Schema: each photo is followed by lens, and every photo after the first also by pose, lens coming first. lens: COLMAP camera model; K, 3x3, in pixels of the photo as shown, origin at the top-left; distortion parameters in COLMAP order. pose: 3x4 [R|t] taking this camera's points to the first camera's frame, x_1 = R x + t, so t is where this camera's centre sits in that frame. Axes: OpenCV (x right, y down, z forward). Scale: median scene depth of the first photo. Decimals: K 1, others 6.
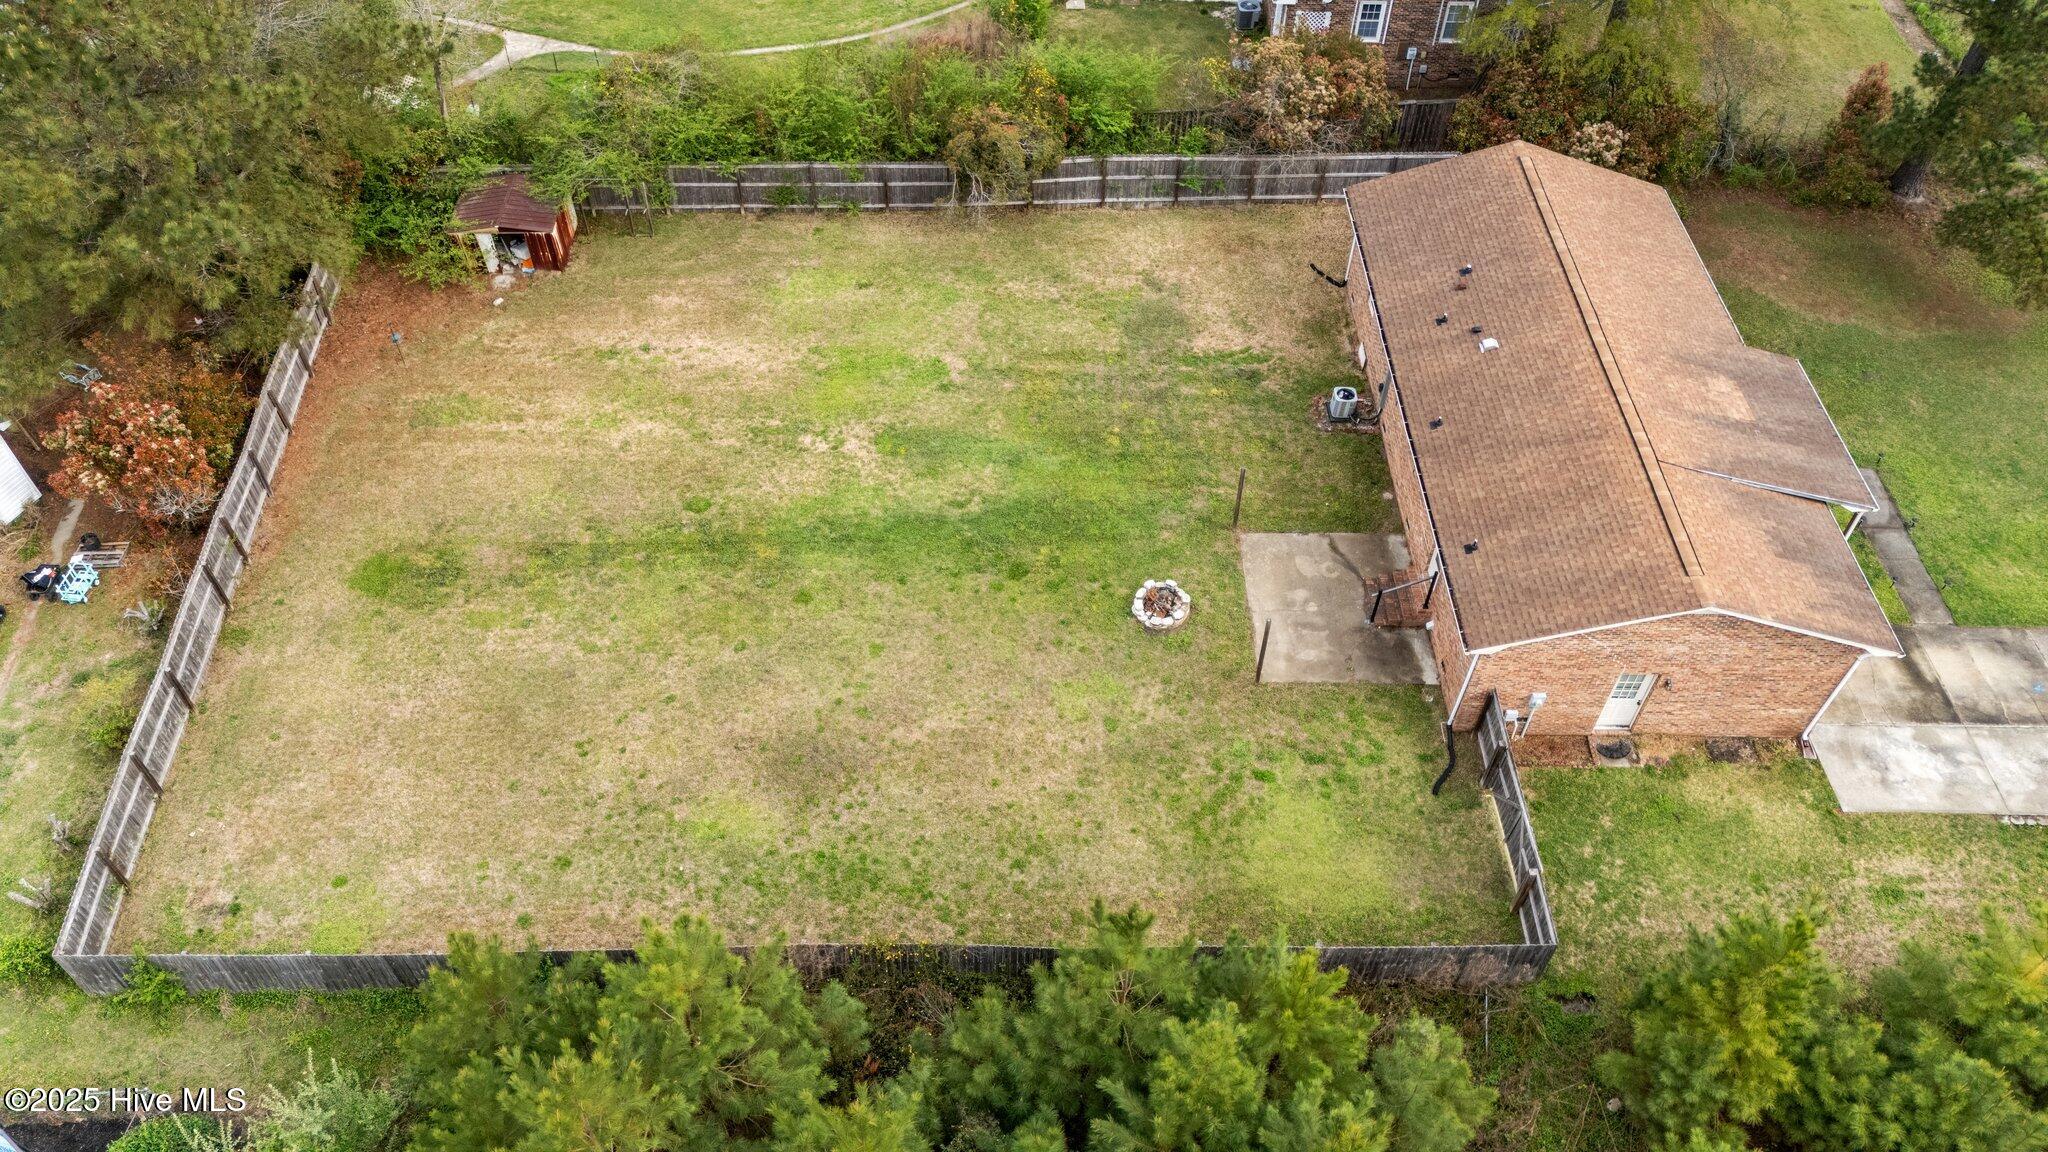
lens RADIAL K [[1503.9, 0, 1026.0], [0, 1503.9, 568.9], [0, 0, 1]] dist [0.086951, -0.084942]
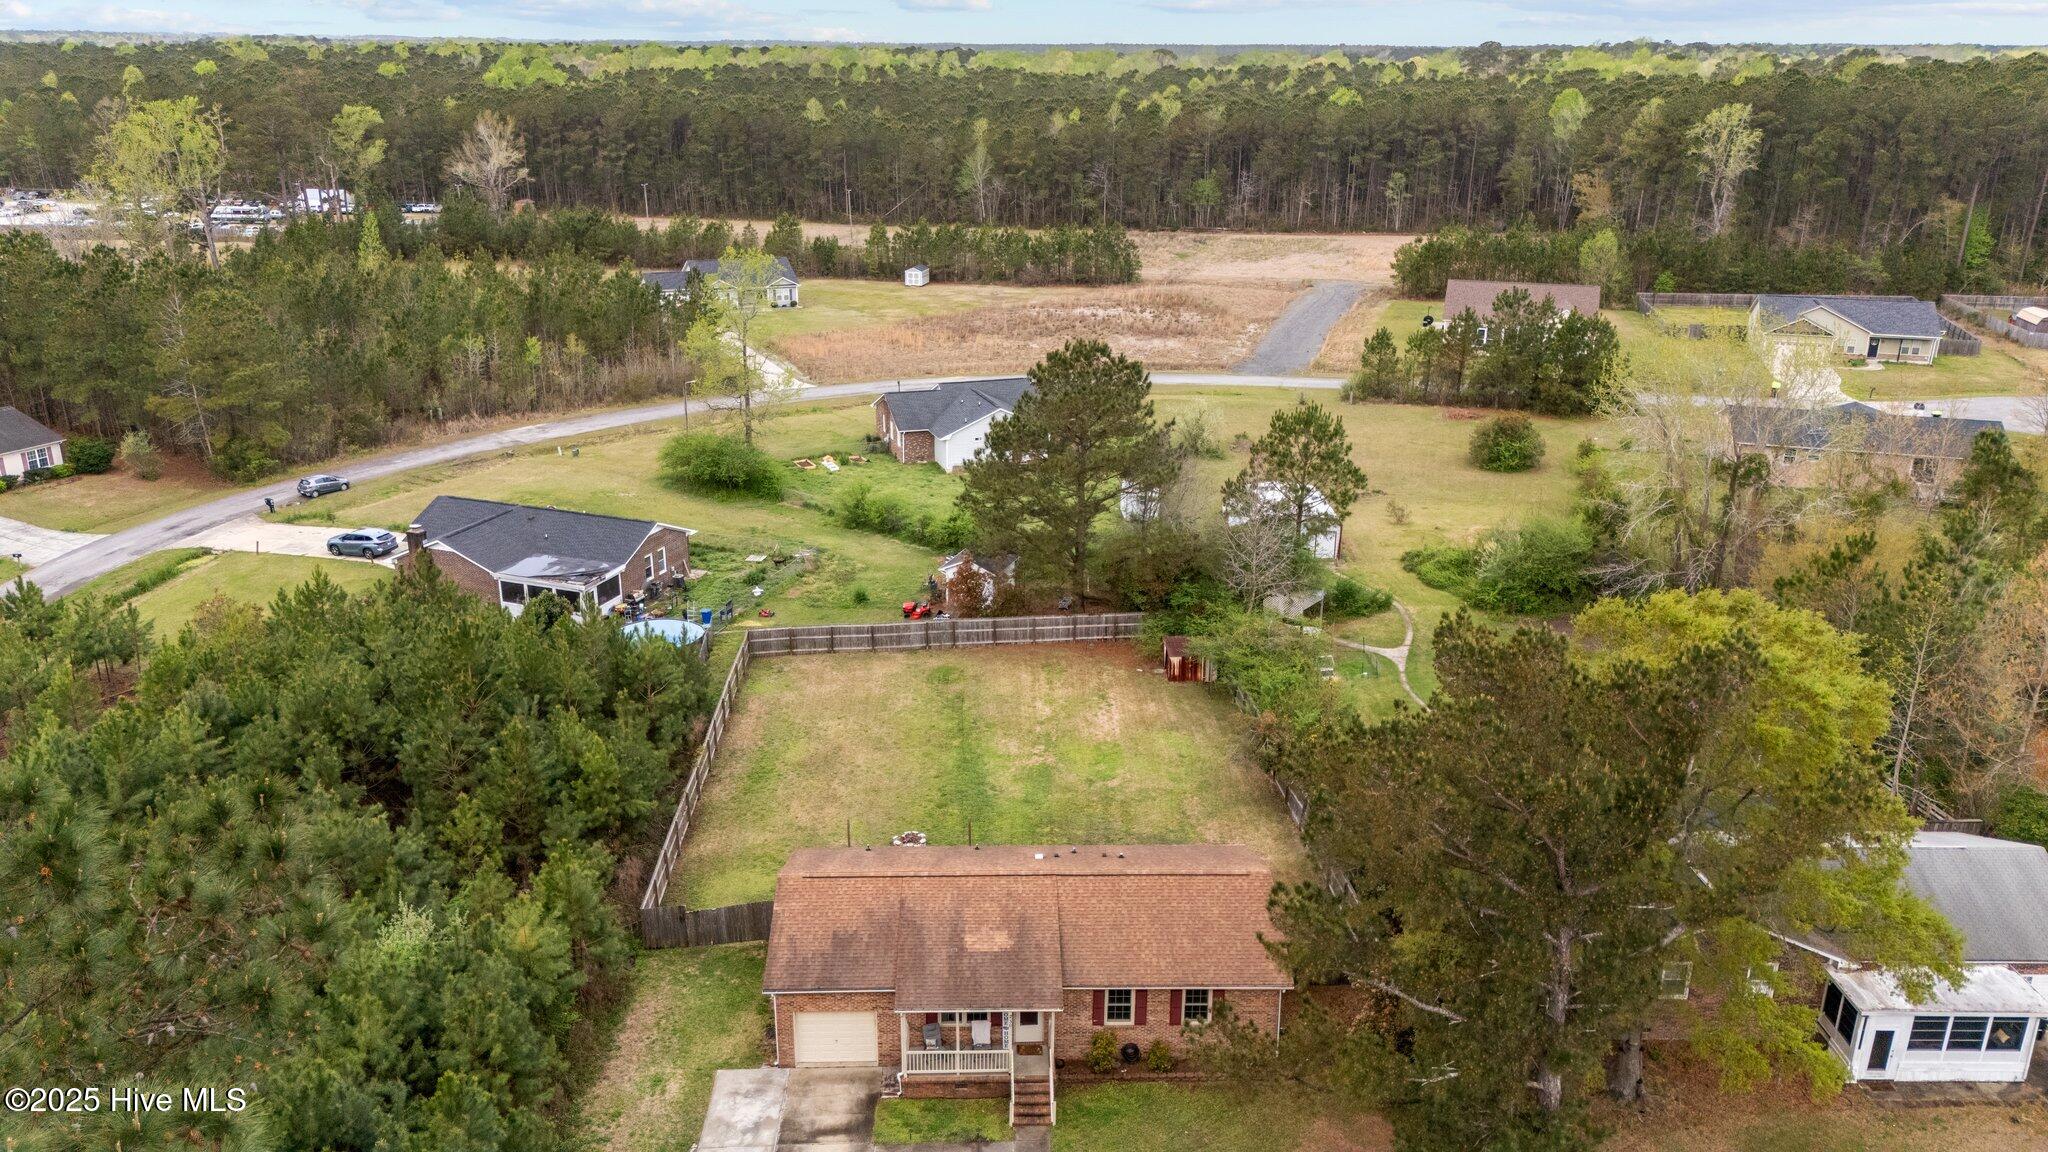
lens RADIAL K [[1503.9, 0, 1021.7], [0, 1503.9, 558.7], [0, 0, 1]] dist [0.086951, -0.084942]
pose [[0.020597, 0.302766, -0.952842, 1.659396], [-0.743287, 0.642030, 0.187938, -0.614618], [0.668655, 0.704365, 0.238266, 0.439795]]
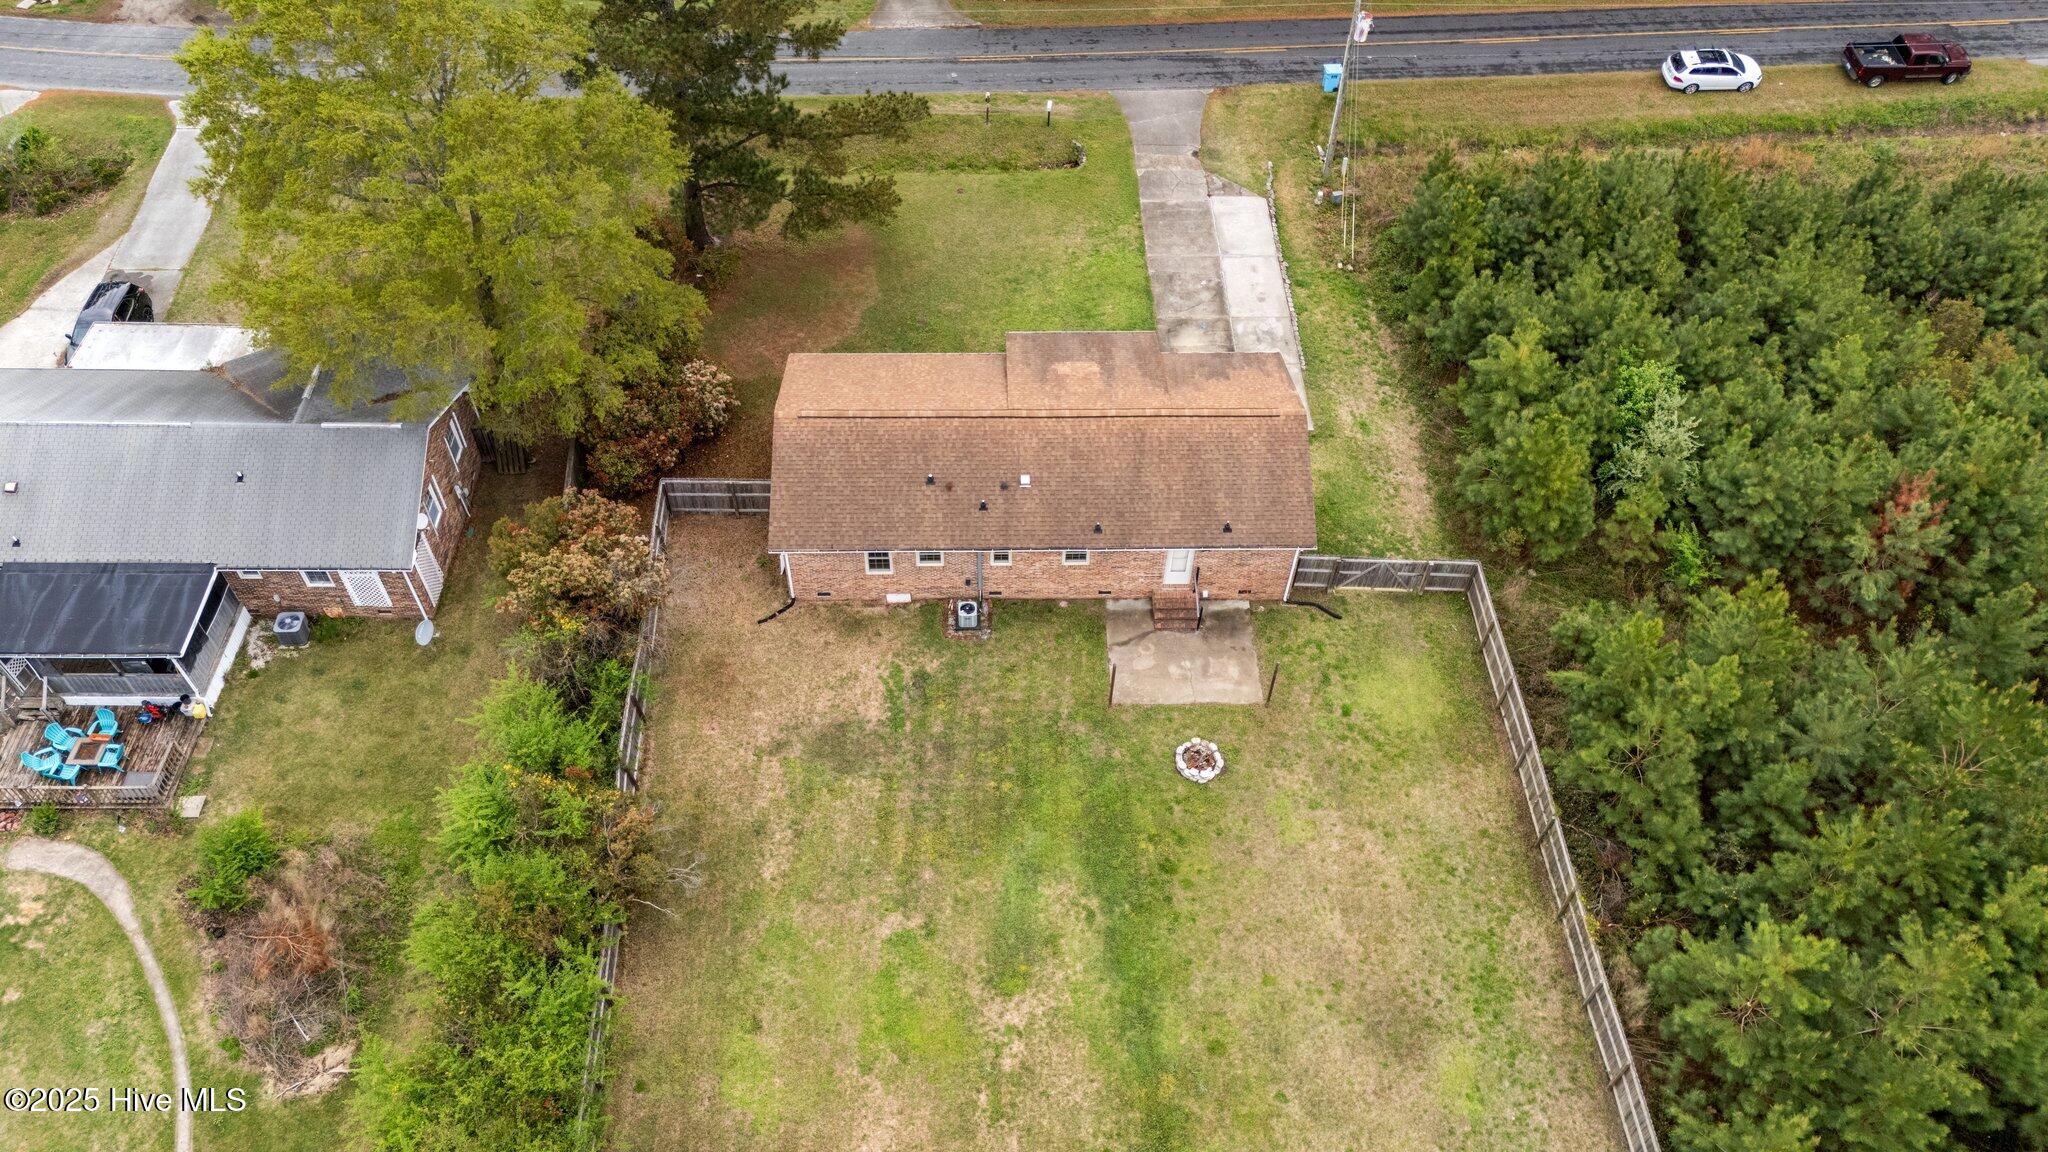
lens RADIAL K [[1503.9, 0, 1020.6], [0, 1503.9, 570.8], [0, 0, 1]] dist [0.086951, -0.084942]
pose [[-0.013592, -0.776073, 0.630497, -0.572368], [0.726721, 0.425437, 0.539333, -0.823041], [-0.686798, 0.465526, 0.558206, 0.332703]]
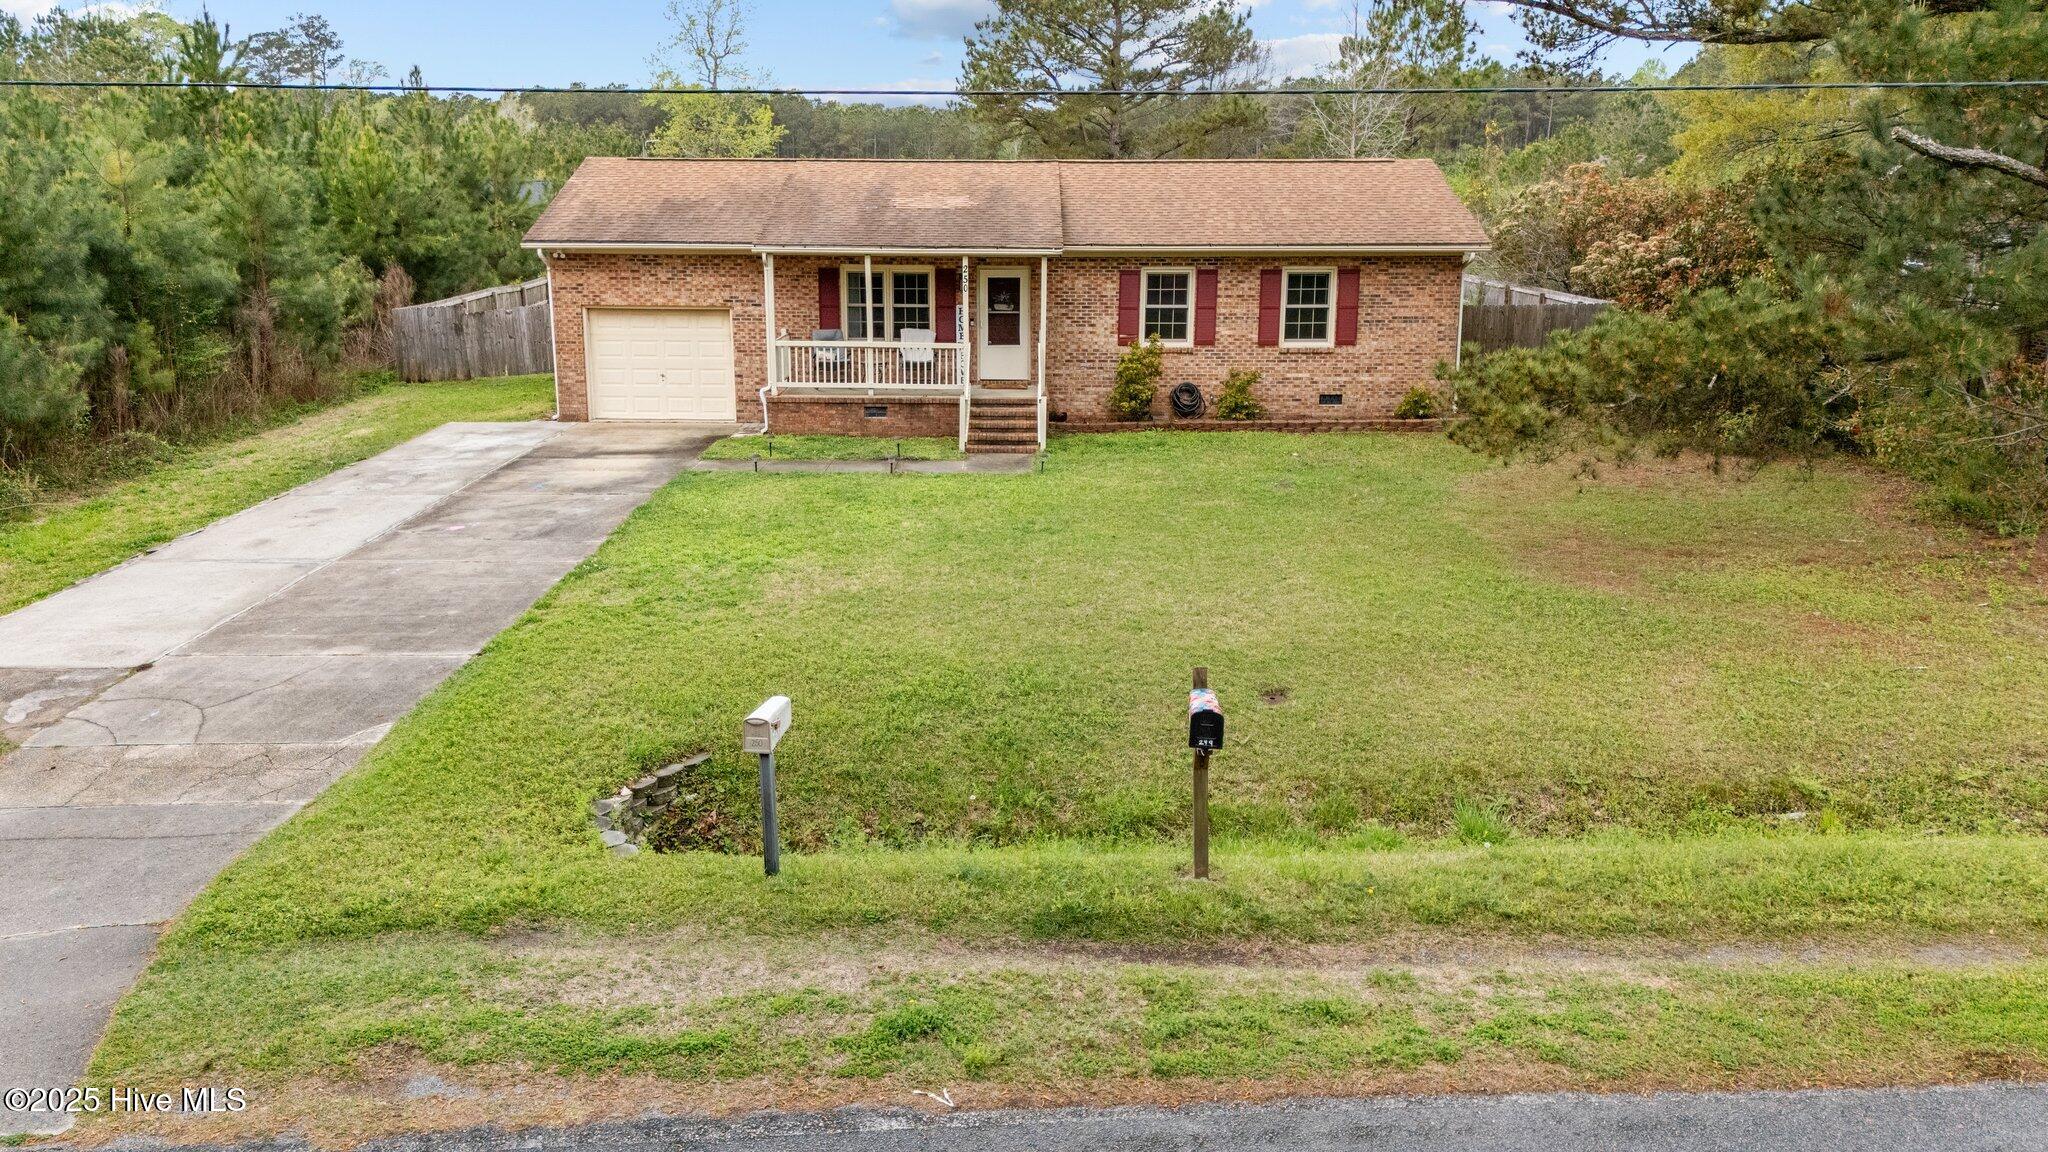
lens RADIAL K [[1503.9, 0, 1018.1], [0, 1503.9, 548.7], [0, 0, 1]] dist [0.086951, -0.084942]
pose [[-0.014151, 0.217882, -0.975872, 1.249131], [-0.738461, 0.655736, 0.157114, -0.149032], [0.674148, 0.722867, 0.151618, 1.030494]]
